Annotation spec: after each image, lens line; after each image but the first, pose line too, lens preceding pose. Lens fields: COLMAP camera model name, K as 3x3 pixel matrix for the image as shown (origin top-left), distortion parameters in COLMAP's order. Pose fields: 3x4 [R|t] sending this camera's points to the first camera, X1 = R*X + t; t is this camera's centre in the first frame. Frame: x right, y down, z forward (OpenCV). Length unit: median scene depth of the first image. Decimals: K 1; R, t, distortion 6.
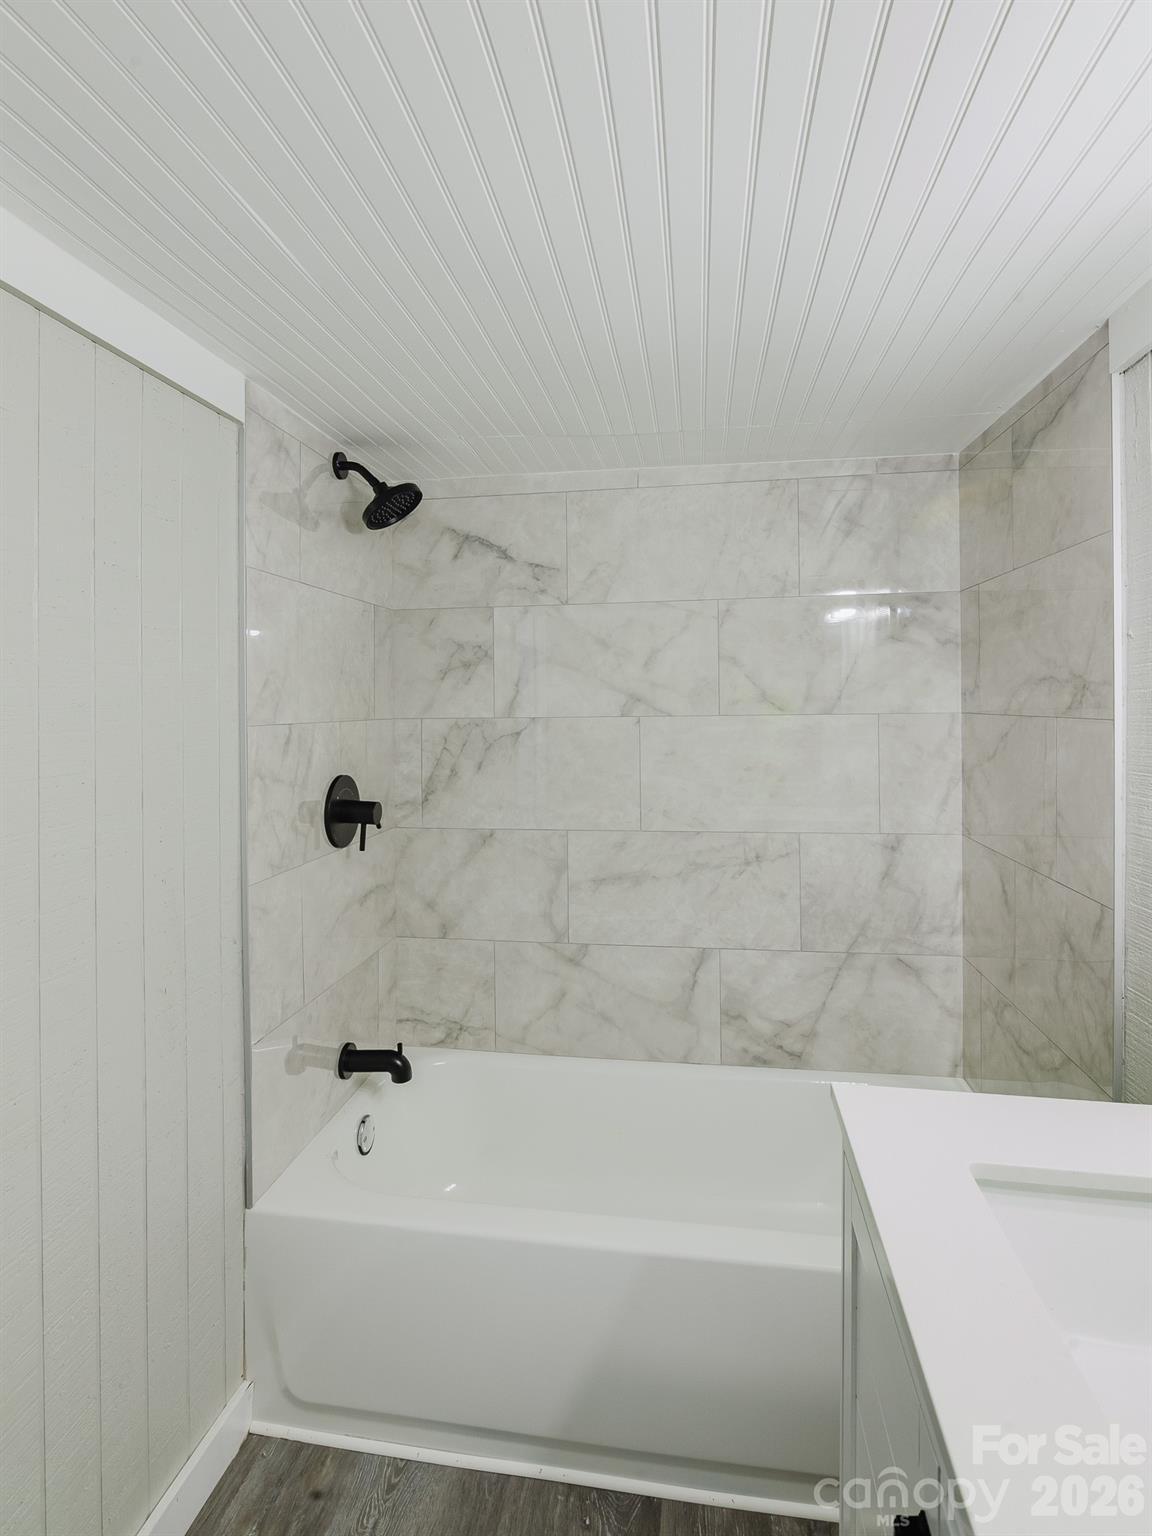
lens RADIAL K [[821.3, 0, 567.3], [0, 821.3, 727.3], [0, 0, 1]] dist [-0.012566, 0.001117]
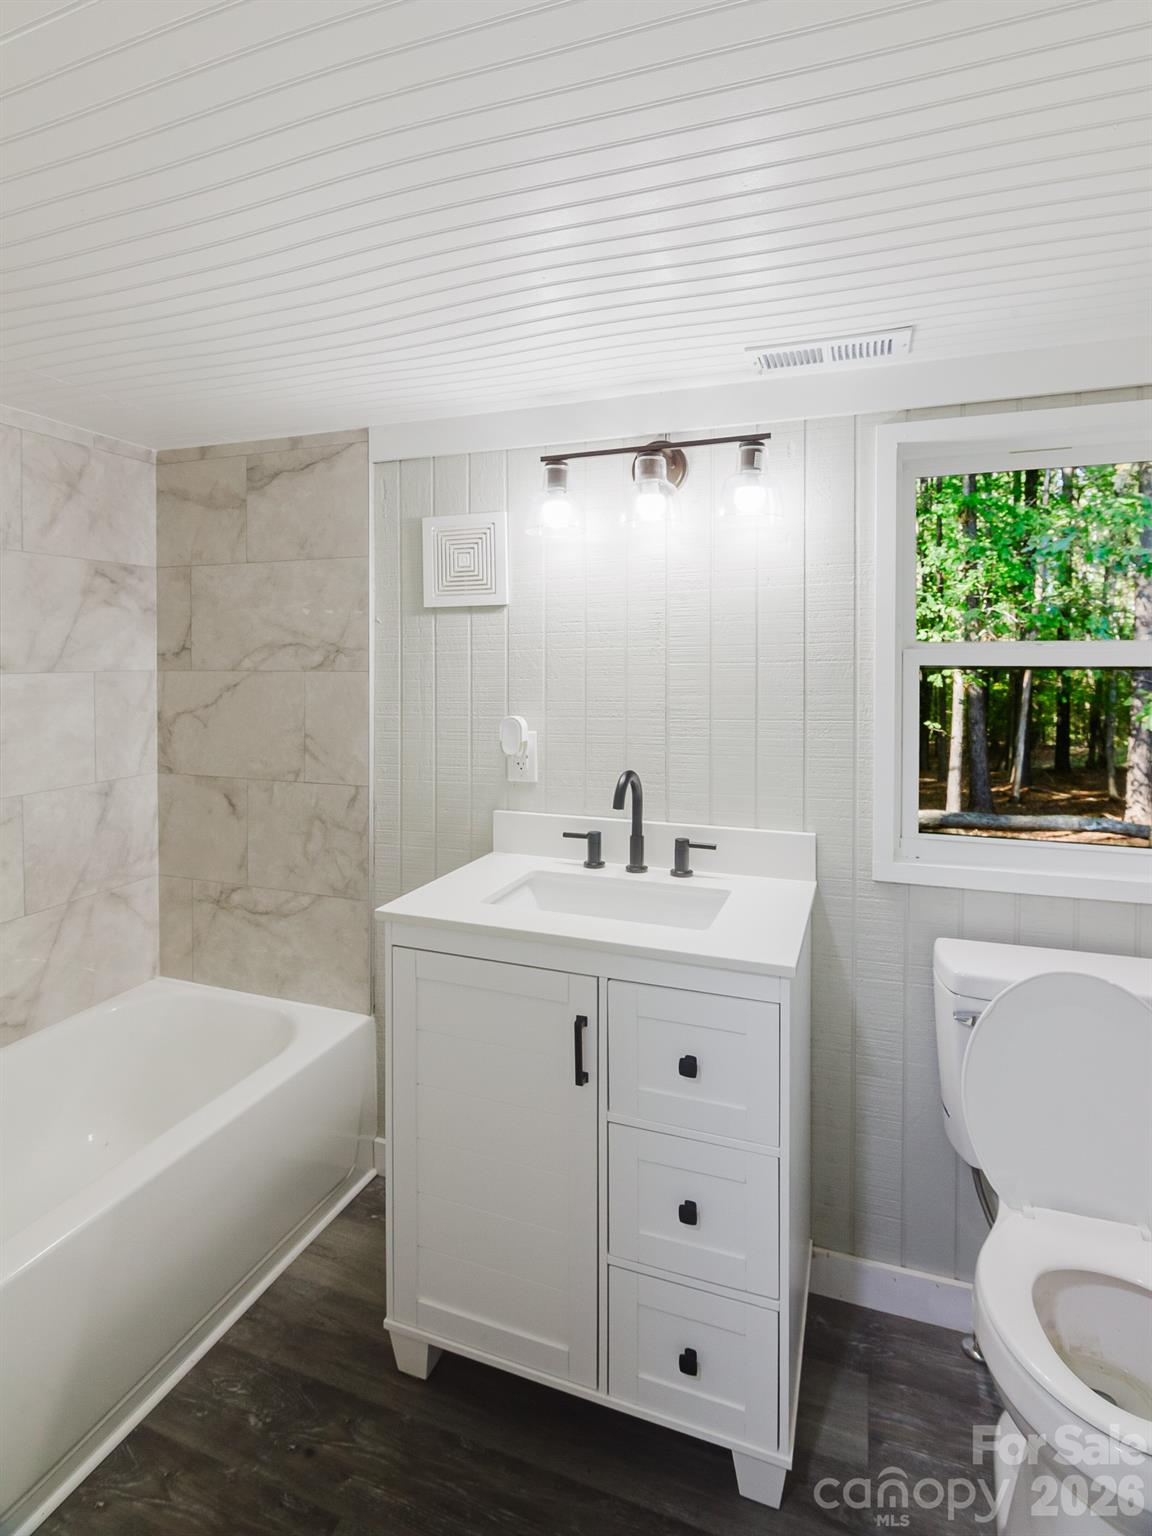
lens RADIAL K [[821.3, 0, 567.3], [0, 821.3, 727.3], [0, 0, 1]] dist [-0.012566, 0.001117]
pose [[0.173217, -0.070749, 0.982339, -0.573426], [0.029237, 0.997346, 0.066674, 0.002966], [-0.984450, 0.017171, 0.174826, 0.200024]]
